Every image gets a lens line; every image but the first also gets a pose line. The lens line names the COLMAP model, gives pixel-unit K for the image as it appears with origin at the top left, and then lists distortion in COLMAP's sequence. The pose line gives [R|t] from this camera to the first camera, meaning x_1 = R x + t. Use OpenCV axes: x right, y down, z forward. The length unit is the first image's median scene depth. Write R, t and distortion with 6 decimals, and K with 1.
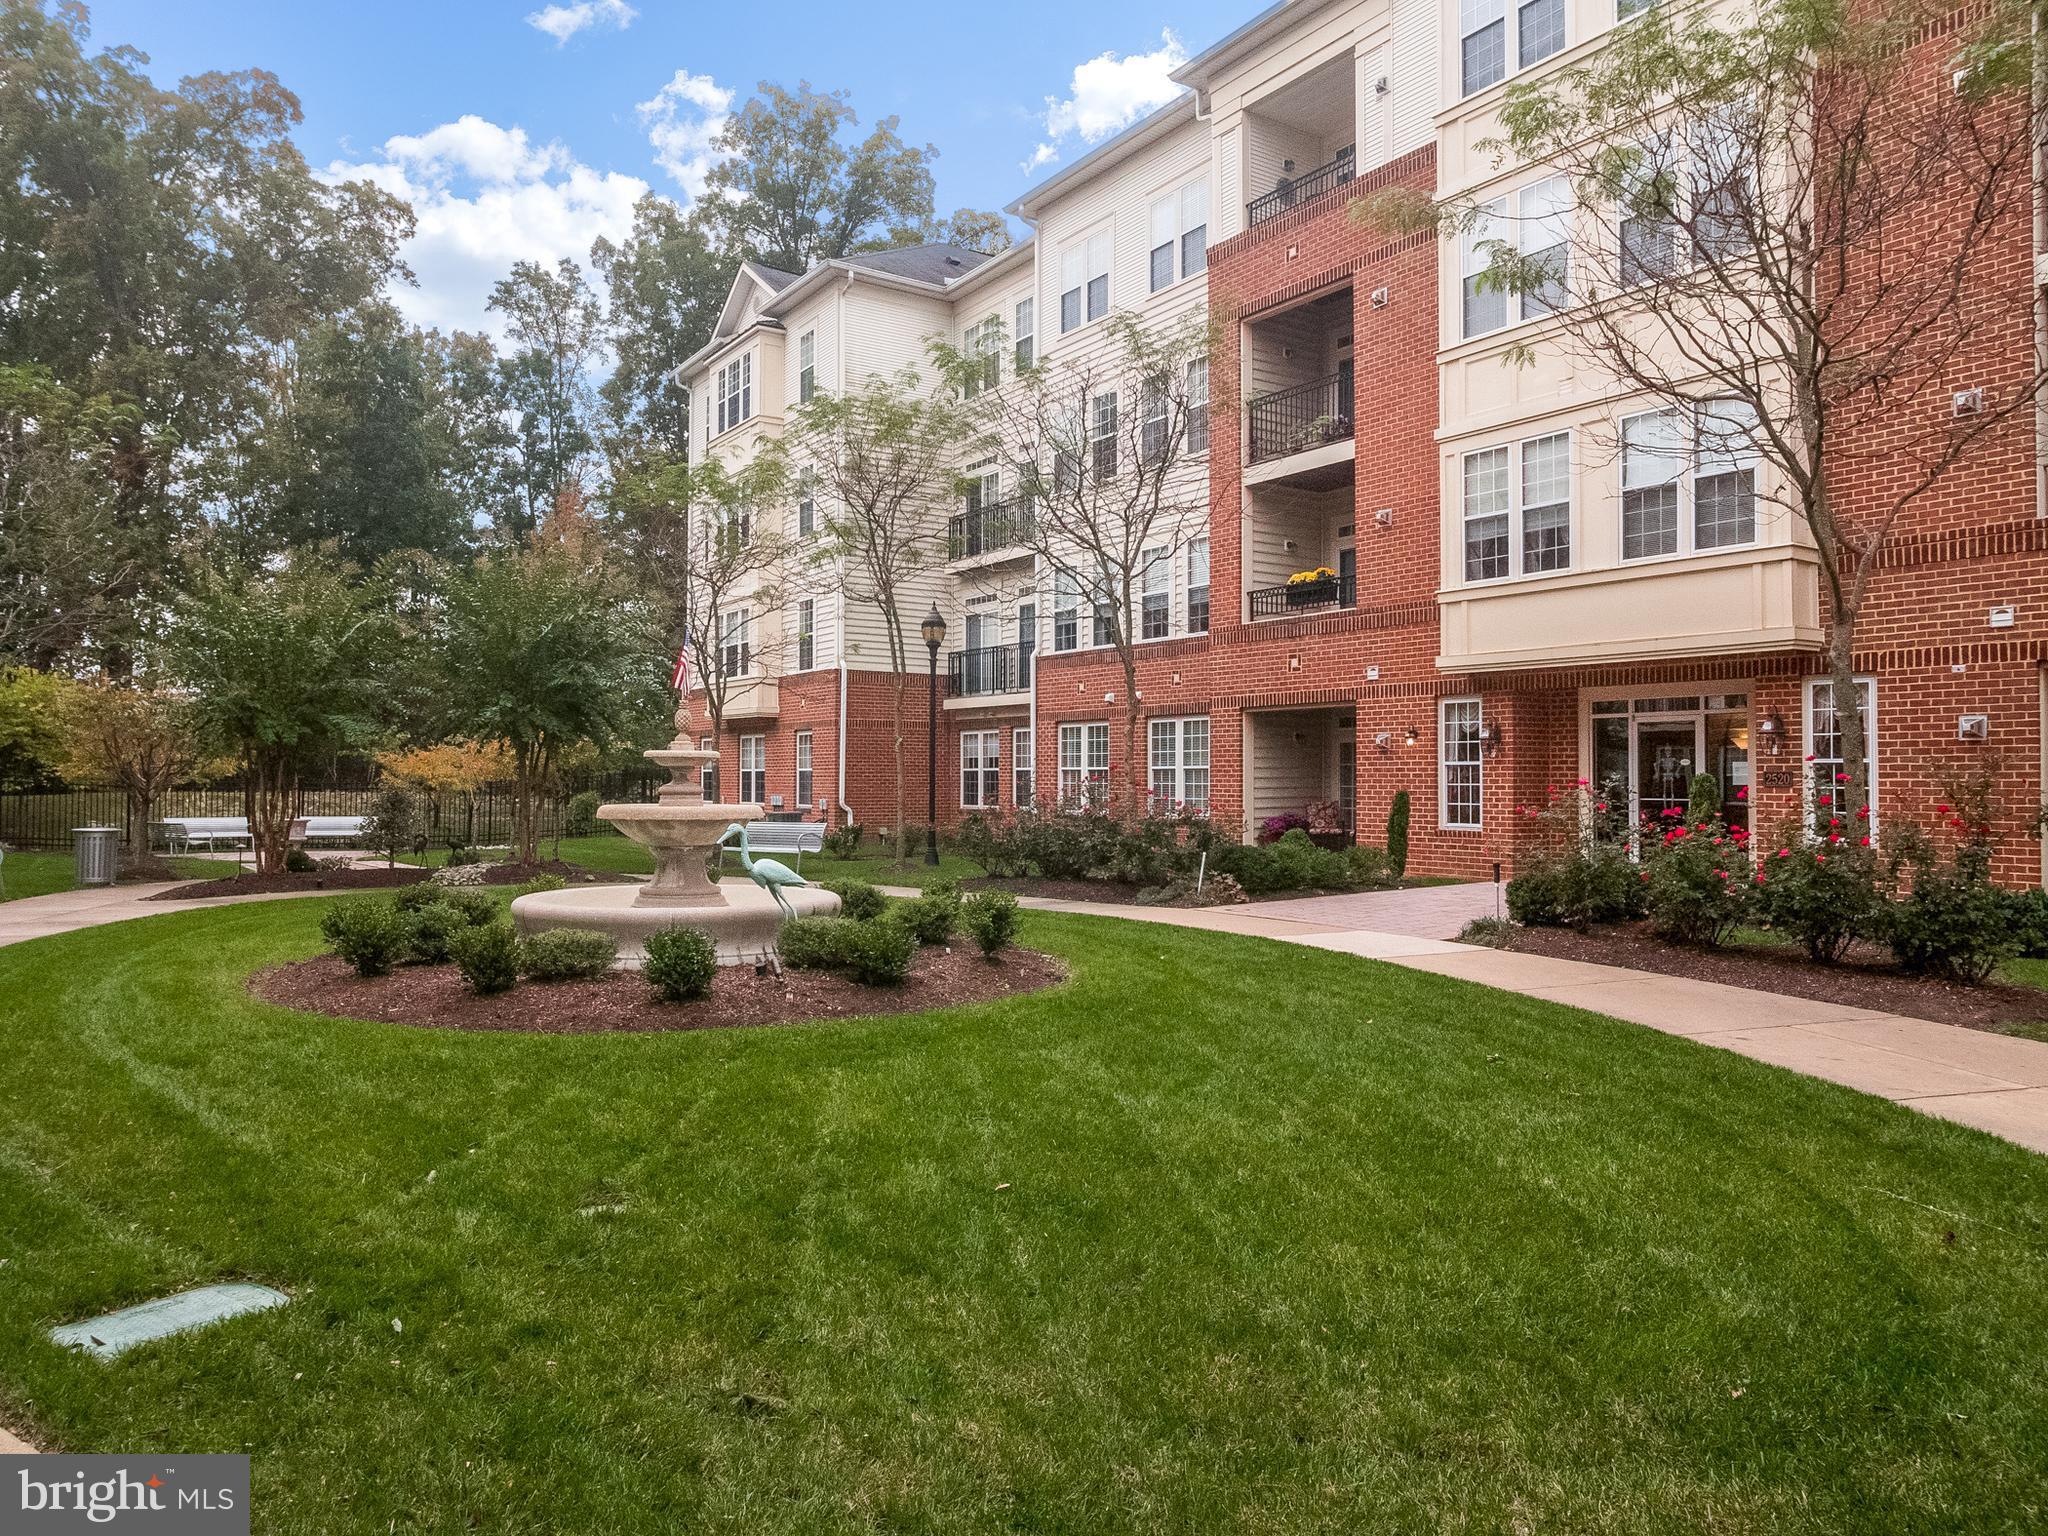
lens RADIAL K [[1426.1, 0, 1017.7], [0, 1426.1, 741.6], [0, 0, 1]] dist [-0.017939, 0.009258]
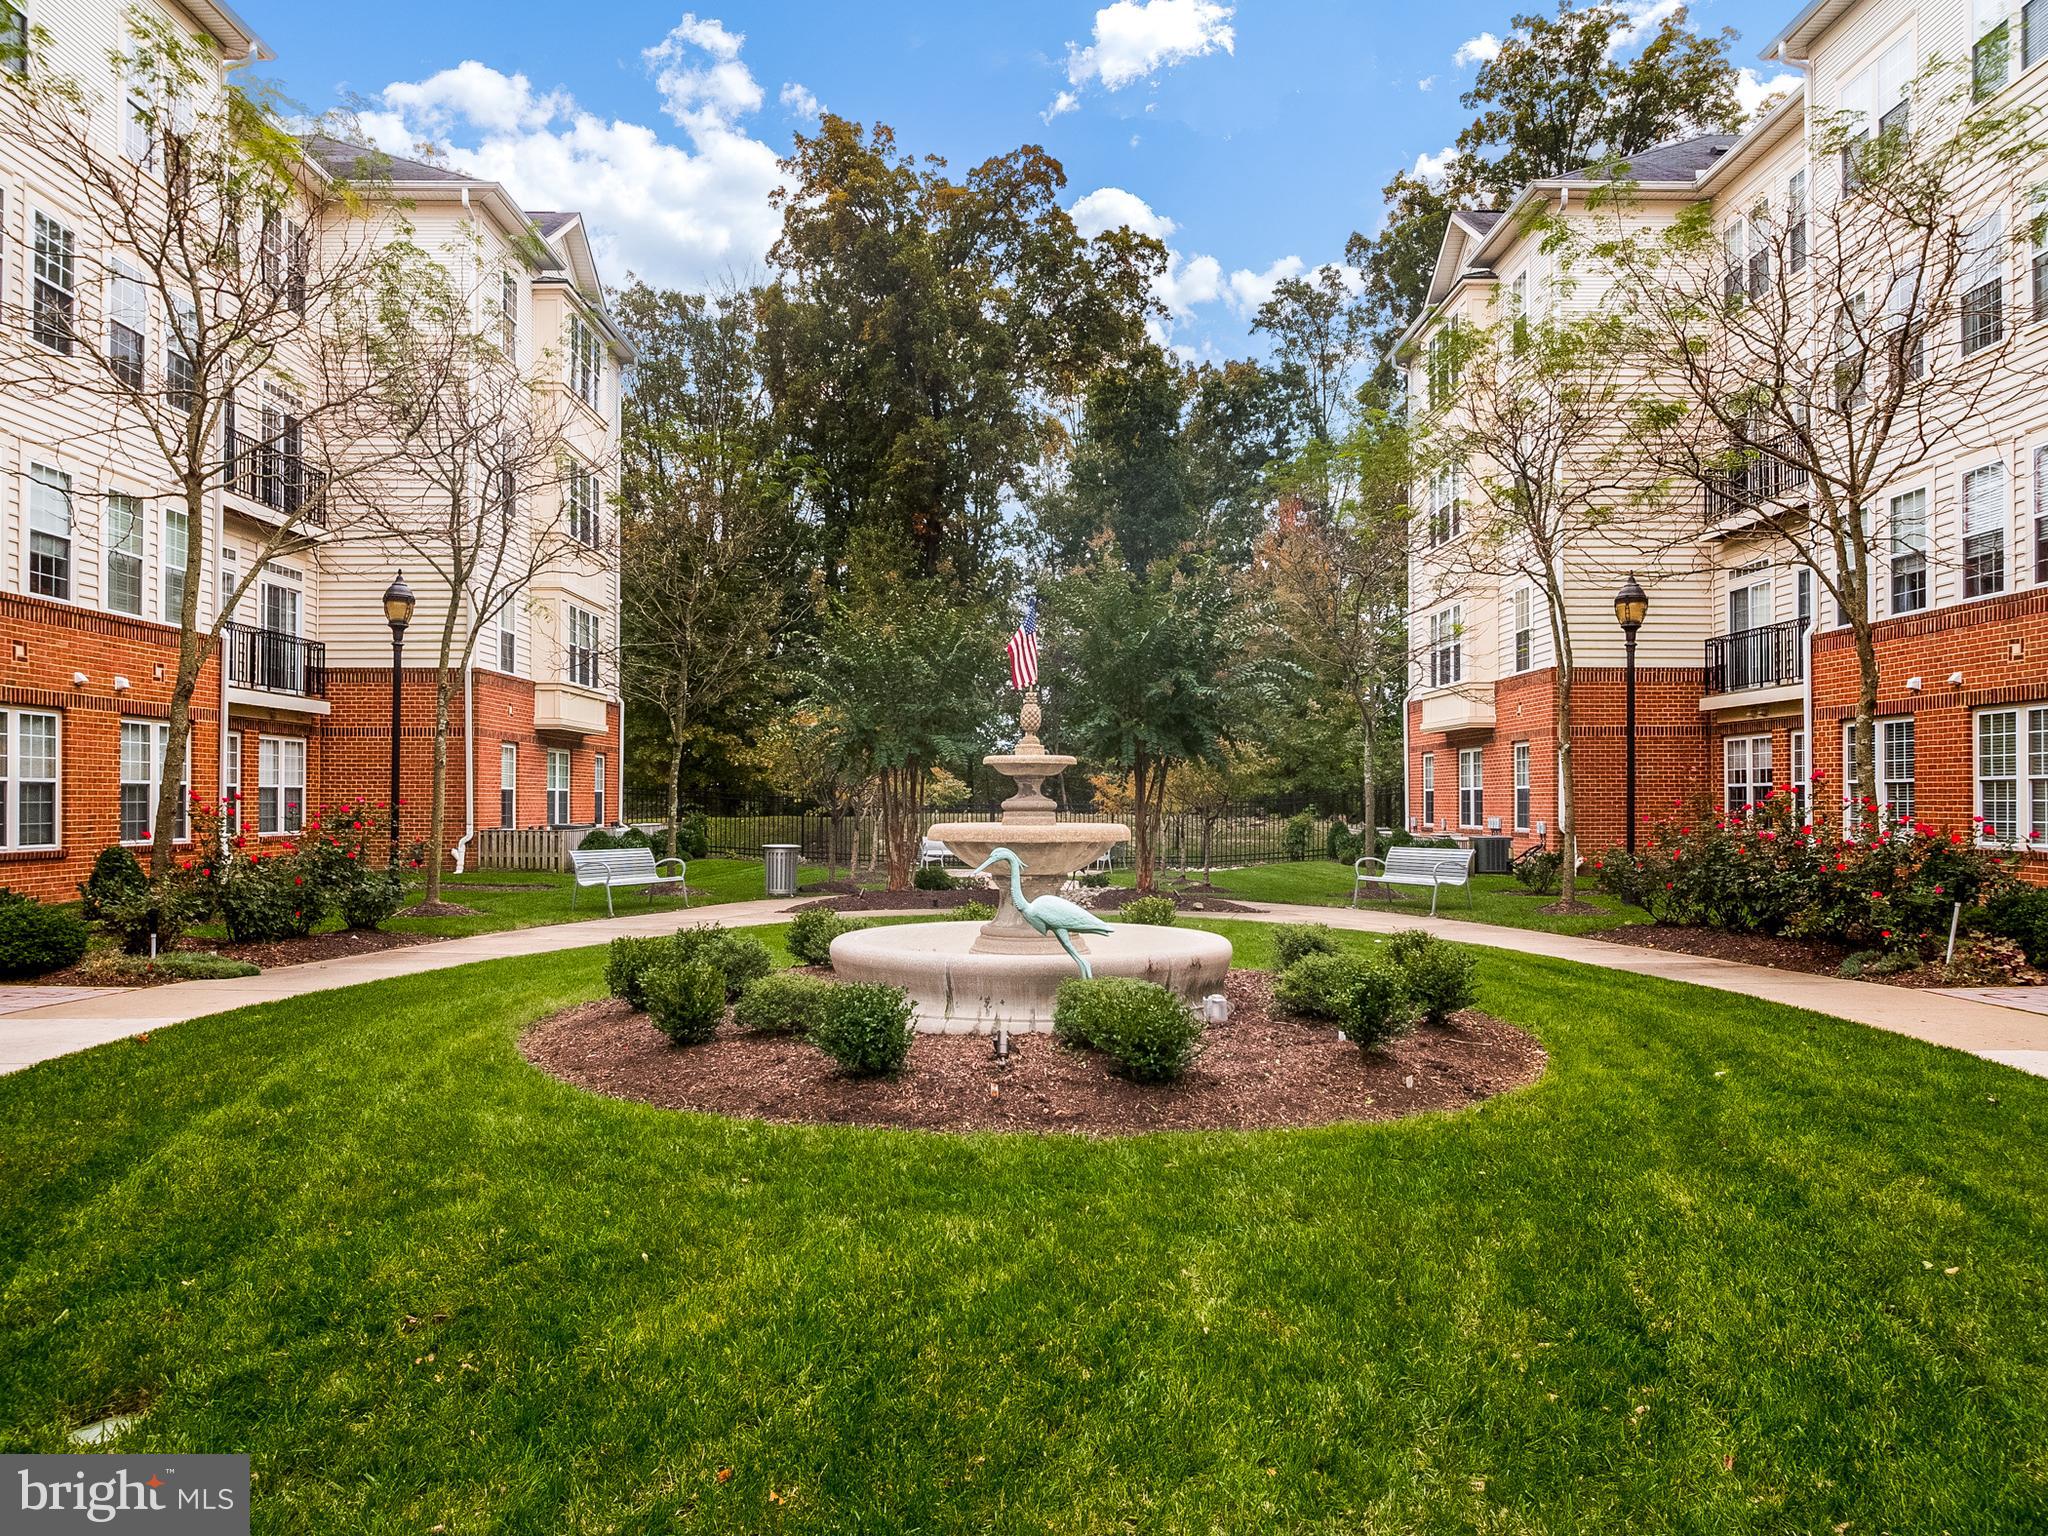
lens RADIAL K [[1426.1, 0, 971.0], [0, 1426.1, 798.8], [0, 0, 1]] dist [-0.017939, 0.009258]
pose [[0.824886, -0.004301, -0.565283, 0.090802], [0.018116, 0.999659, 0.018828, 0.007026], [0.565009, -0.025772, 0.824682, 0.154100]]
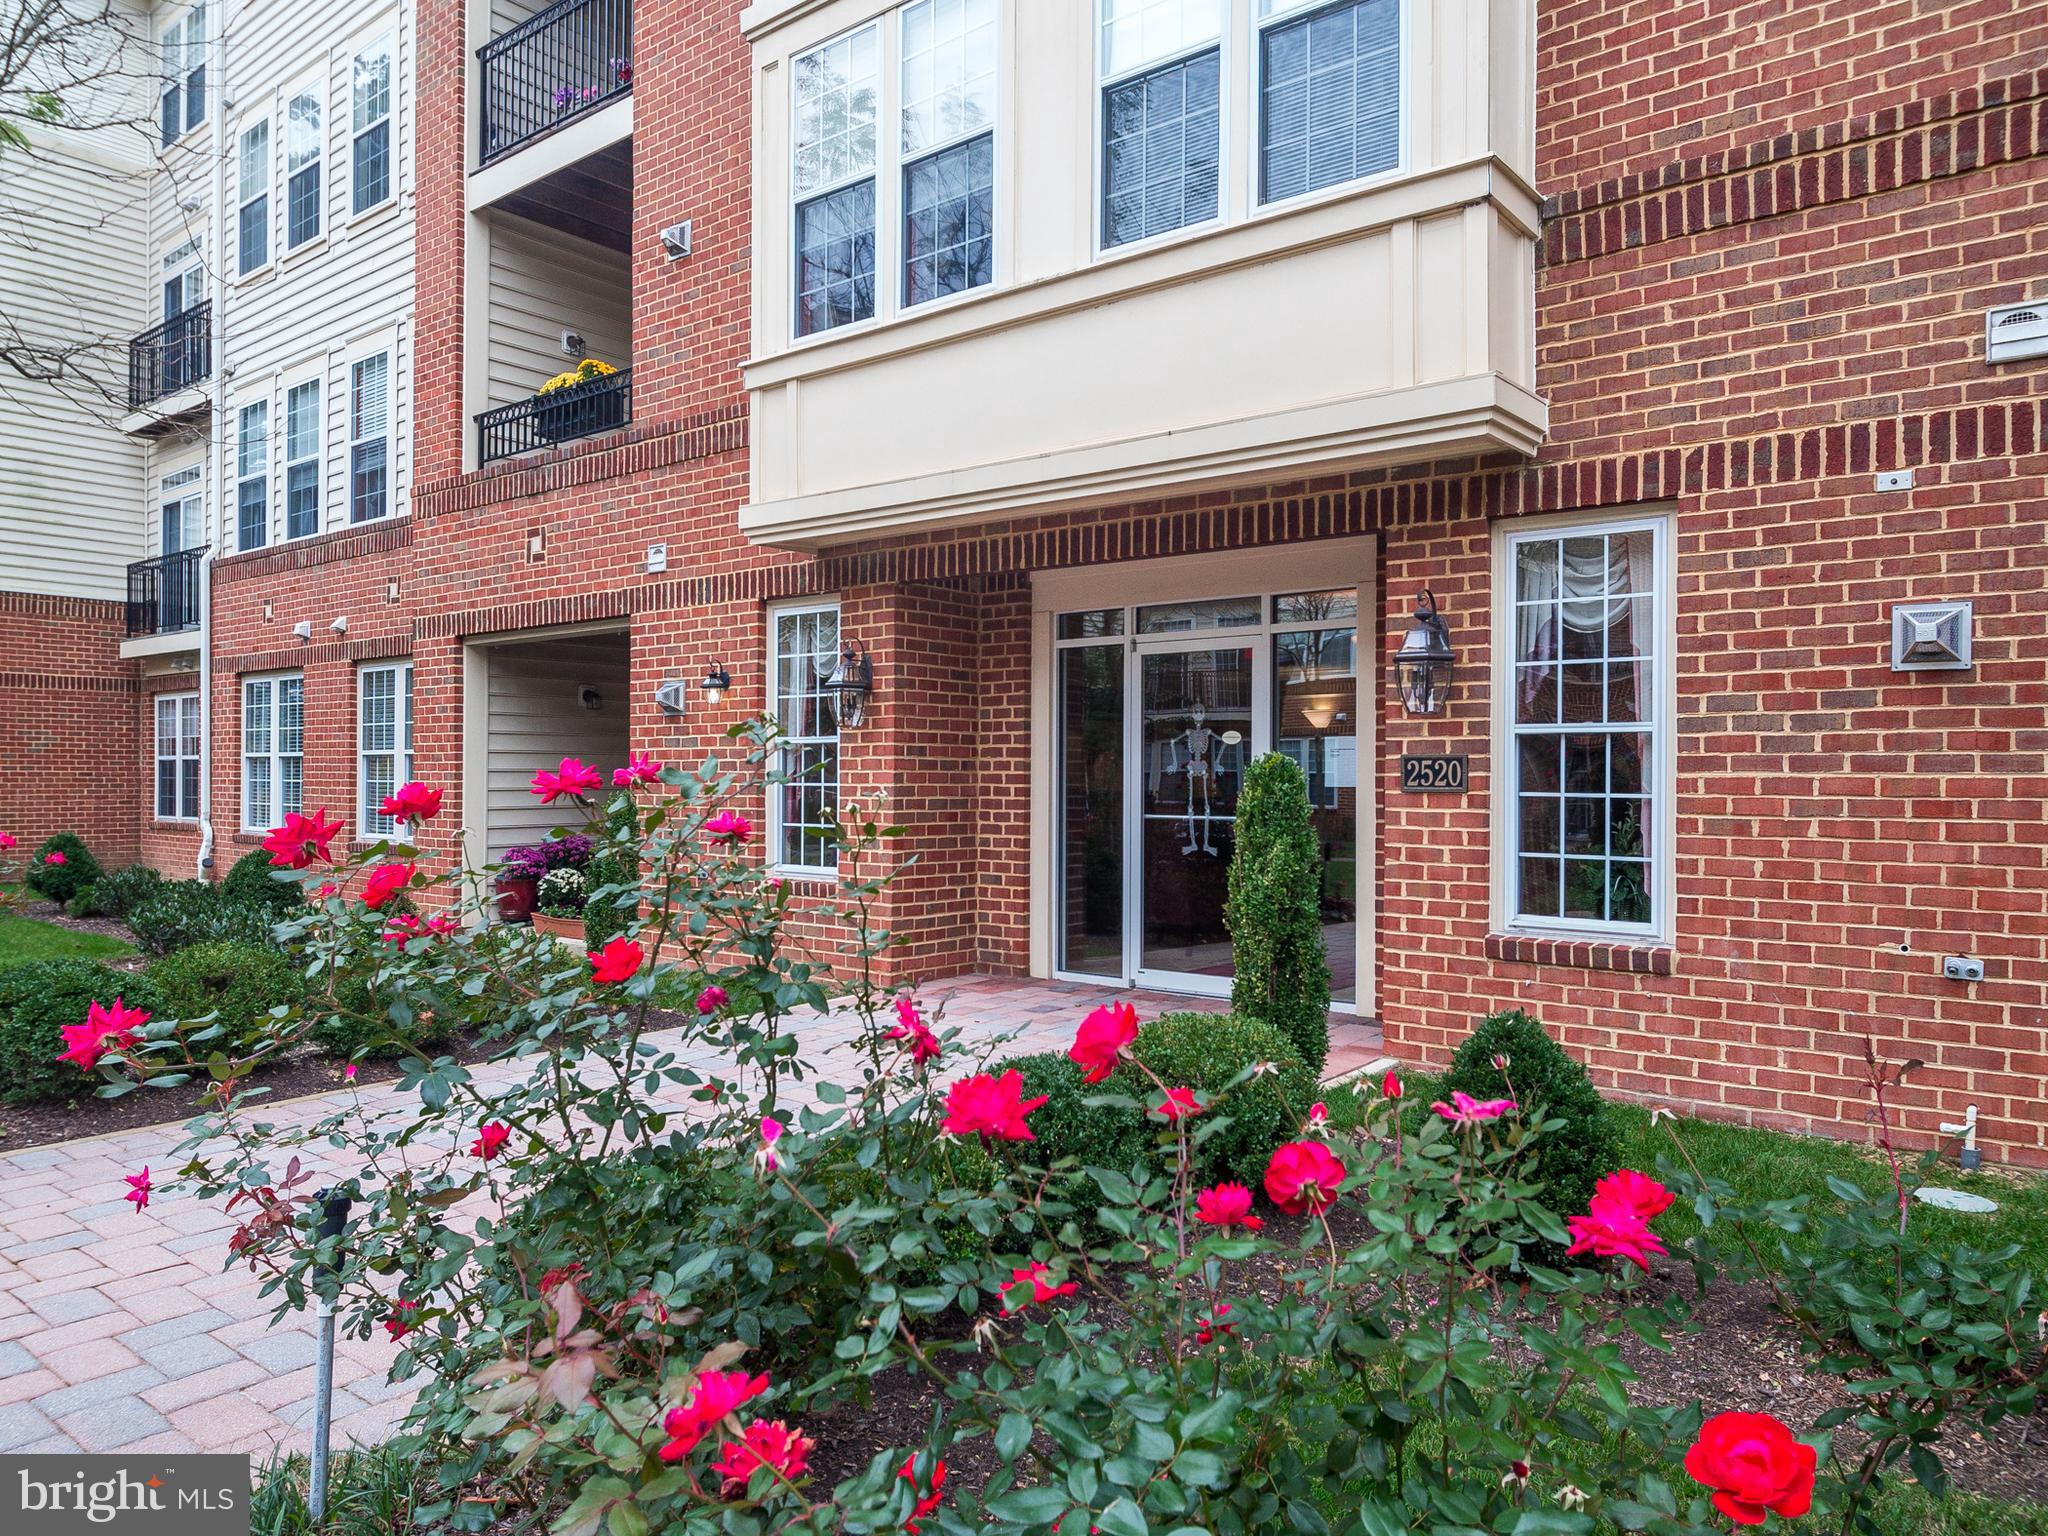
lens RADIAL K [[1426.1, 0, 1060.6], [0, 1426.1, 779.5], [0, 0, 1]] dist [-0.017939, 0.009258]
pose [[0.952827, 0.001663, 0.303509, 0.214524], [-0.010305, 0.999586, 0.026875, 0.012747], [-0.303338, -0.028735, 0.952450, 0.446900]]
